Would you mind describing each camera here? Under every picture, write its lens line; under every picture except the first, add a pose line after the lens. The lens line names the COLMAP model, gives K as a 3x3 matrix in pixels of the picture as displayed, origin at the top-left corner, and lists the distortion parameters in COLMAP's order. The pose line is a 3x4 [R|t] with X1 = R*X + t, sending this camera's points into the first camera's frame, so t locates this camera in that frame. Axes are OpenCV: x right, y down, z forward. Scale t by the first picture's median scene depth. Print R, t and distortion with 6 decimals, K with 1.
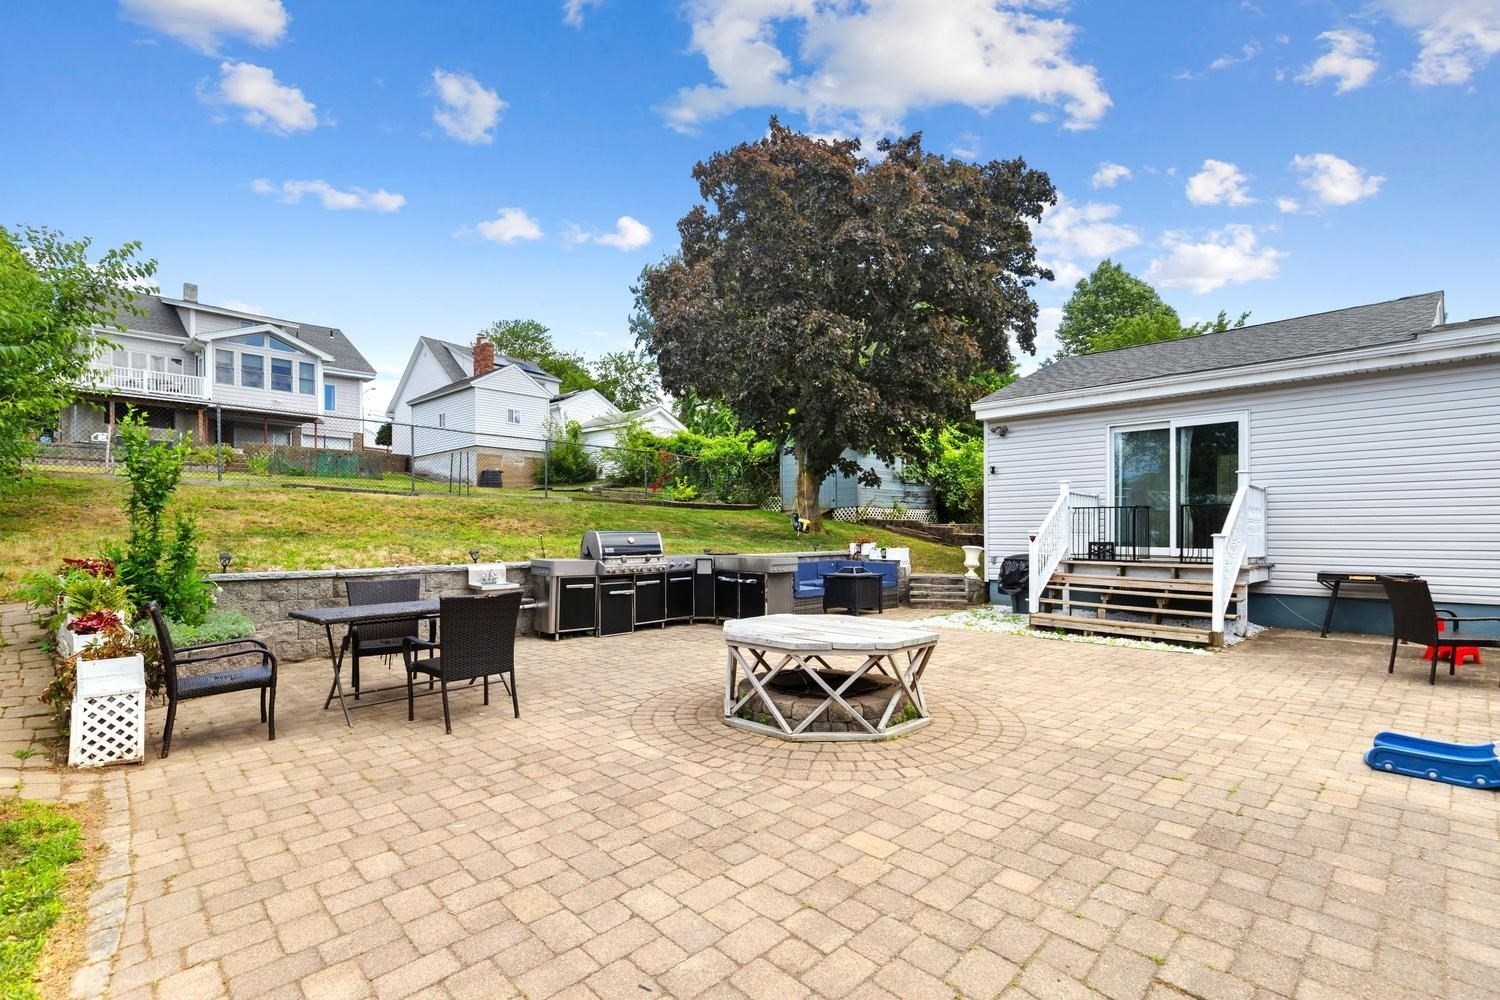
lens RADIAL K [[680.2, 0, 743.5], [0, 680.2, 504.1], [0, 0, 1]] dist [0.011016, -0.002583]
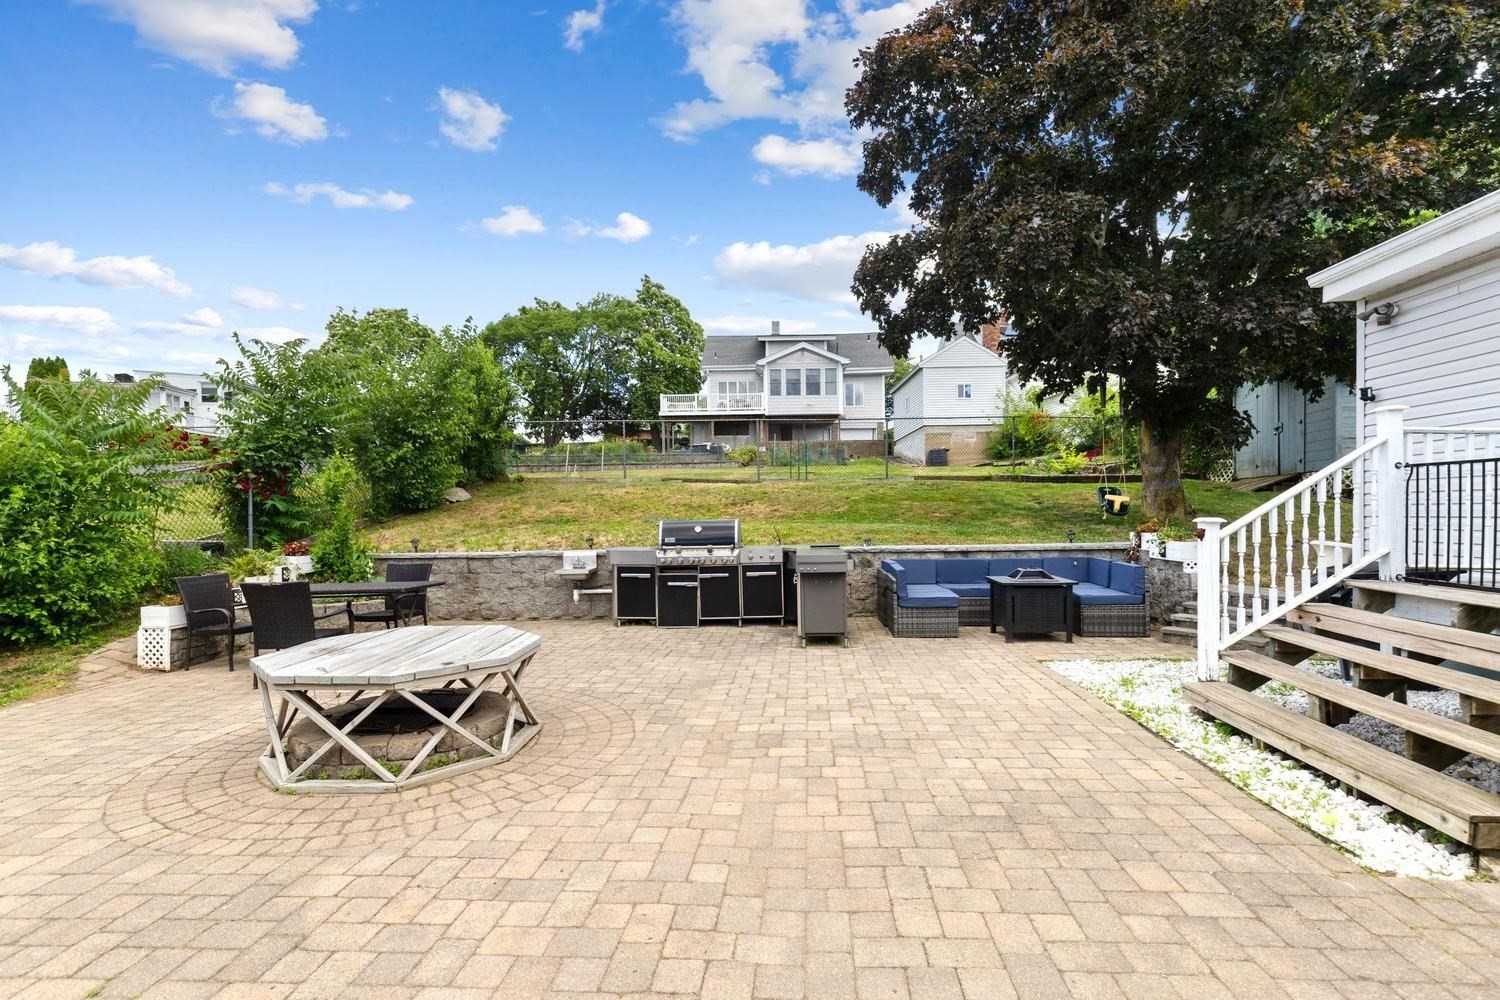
lens RADIAL K [[680.2, 0, 752.9], [0, 680.2, 507.3], [0, 0, 1]] dist [0.011016, -0.002583]
pose [[0.683902, -0.013544, -0.729448, 0.574979], [0.043310, 0.998818, 0.022060, 0.004768], [0.728287, -0.046679, 0.683680, 0.413382]]
